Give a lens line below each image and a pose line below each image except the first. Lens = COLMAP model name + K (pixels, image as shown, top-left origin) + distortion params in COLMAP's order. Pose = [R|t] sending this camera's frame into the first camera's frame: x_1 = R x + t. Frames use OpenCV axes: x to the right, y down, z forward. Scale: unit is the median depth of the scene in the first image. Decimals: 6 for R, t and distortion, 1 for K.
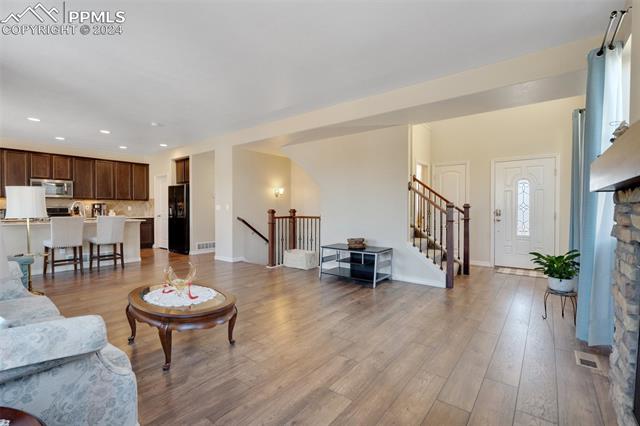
lens RADIAL K [[292.3, 0, 316.5], [0, 292.3, 211.4], [0, 0, 1]] dist [-0.000474, 0.000392]
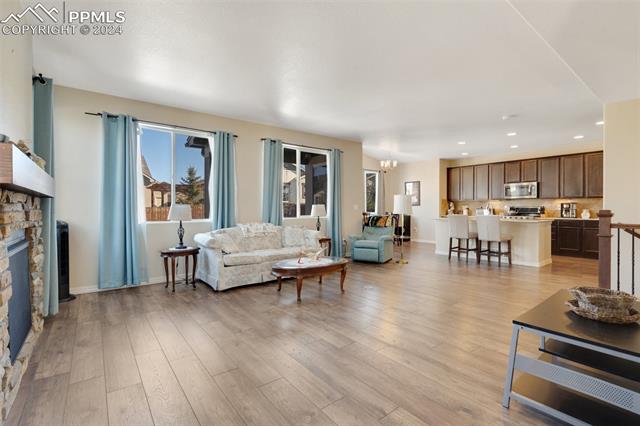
lens RADIAL K [[292.3, 0, 316.5], [0, 292.3, 211.4], [0, 0, 1]] dist [-0.000474, 0.000392]
pose [[-0.236377, 0.011063, -0.971598, 0.427388], [-0.011495, 0.999833, 0.014181, -0.005053], [0.971593, 0.014520, -0.236211, 0.555995]]
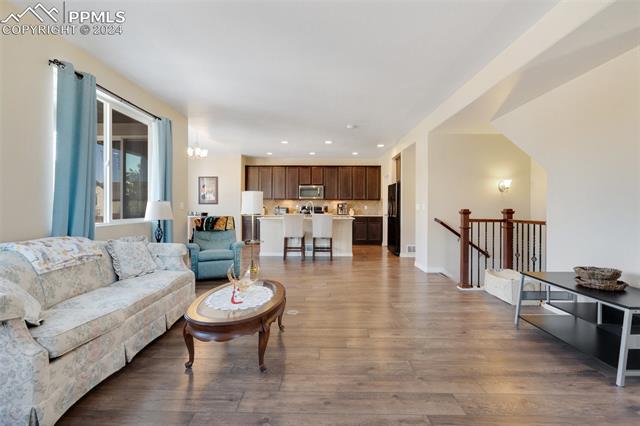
lens RADIAL K [[295.4, 0, 319.0], [0, 295.4, 206.1], [0, 0, 1]] dist [-0.001444, 0.000276]
pose [[0.610901, -0.001679, -0.791705, 0.185392], [-0.012423, 0.999854, -0.011706, -0.000807], [0.791610, 0.016987, 0.610791, 0.242032]]
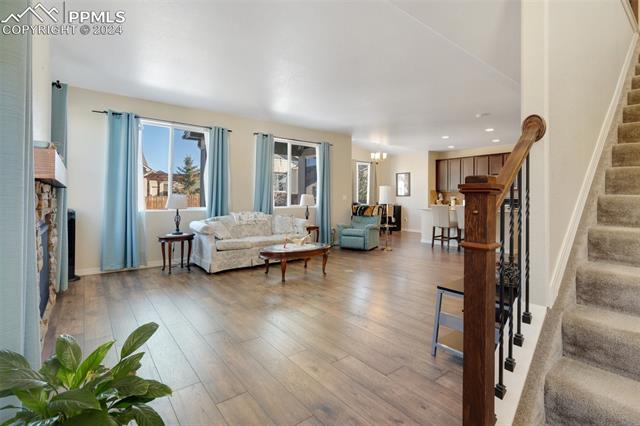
lens RADIAL K [[299.2, 0, 319.1], [0, 299.2, 194.7], [0, 0, 1]] dist [-0.000637, 0.000179]
pose [[-0.226734, -0.012248, -0.973880, 0.498426], [-0.016838, 0.999821, -0.008655, -0.005676], [0.973811, 0.014436, -0.226899, 0.609549]]
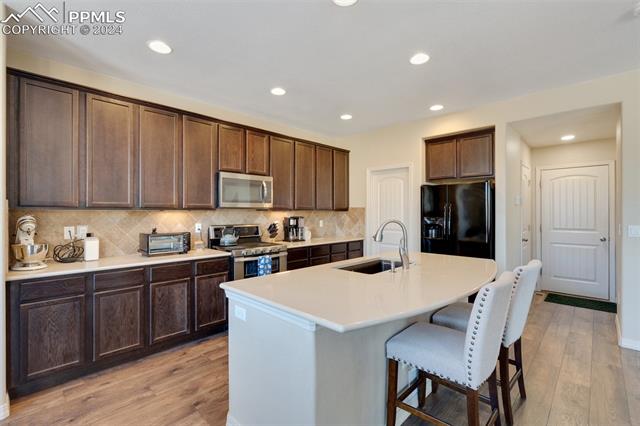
lens RADIAL K [[297.5, 0, 311.9], [0, 297.5, 212.9], [0, 0, 1]] dist [0.000706, 0.000263]
pose [[0.995185, 0.000515, -0.098008, -0.814545], [-0.001270, 0.999970, -0.007637, -0.038460], [0.098002, 0.007725, 0.995156, 0.524503]]
